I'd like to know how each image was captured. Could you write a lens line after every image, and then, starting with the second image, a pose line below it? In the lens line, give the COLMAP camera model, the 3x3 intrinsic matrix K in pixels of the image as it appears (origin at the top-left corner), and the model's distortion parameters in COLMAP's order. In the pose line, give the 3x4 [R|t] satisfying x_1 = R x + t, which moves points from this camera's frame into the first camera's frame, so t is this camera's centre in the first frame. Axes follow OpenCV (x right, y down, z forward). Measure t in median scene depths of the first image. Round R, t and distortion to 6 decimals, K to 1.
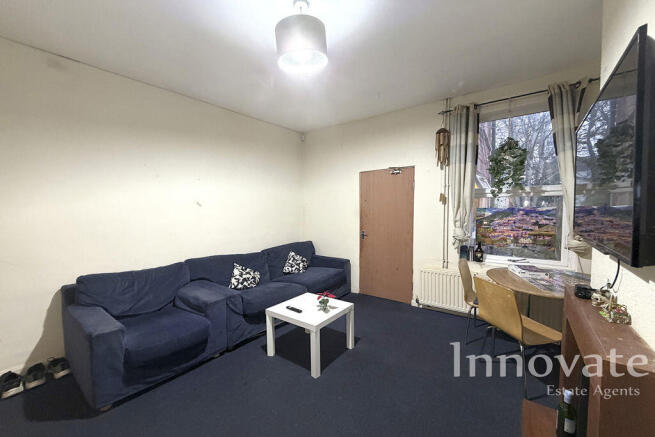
lens RADIAL K [[263.2, 0, 327.5], [0, 263.2, 218.5], [0, 0, 1]] dist [0.000390, -0.000080]
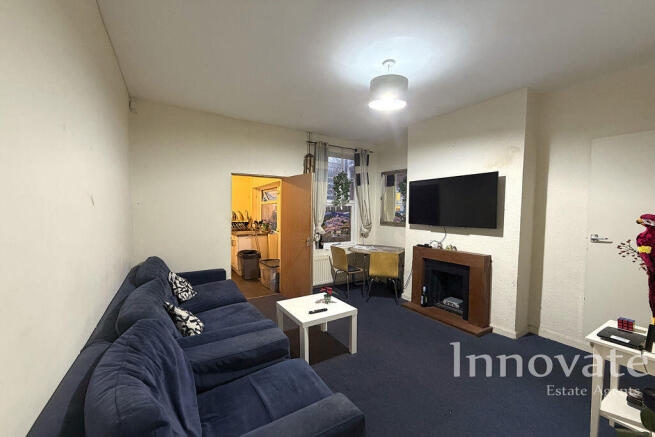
lens RADIAL K [[263.2, 0, 327.5], [0, 263.2, 218.5], [0, 0, 1]] dist [0.000390, -0.000080]
pose [[0.346397, -0.018184, 0.937912, -0.871578], [0.026765, 0.999597, 0.009494, -0.019938], [-0.937706, 0.021814, 0.346744, 0.488587]]
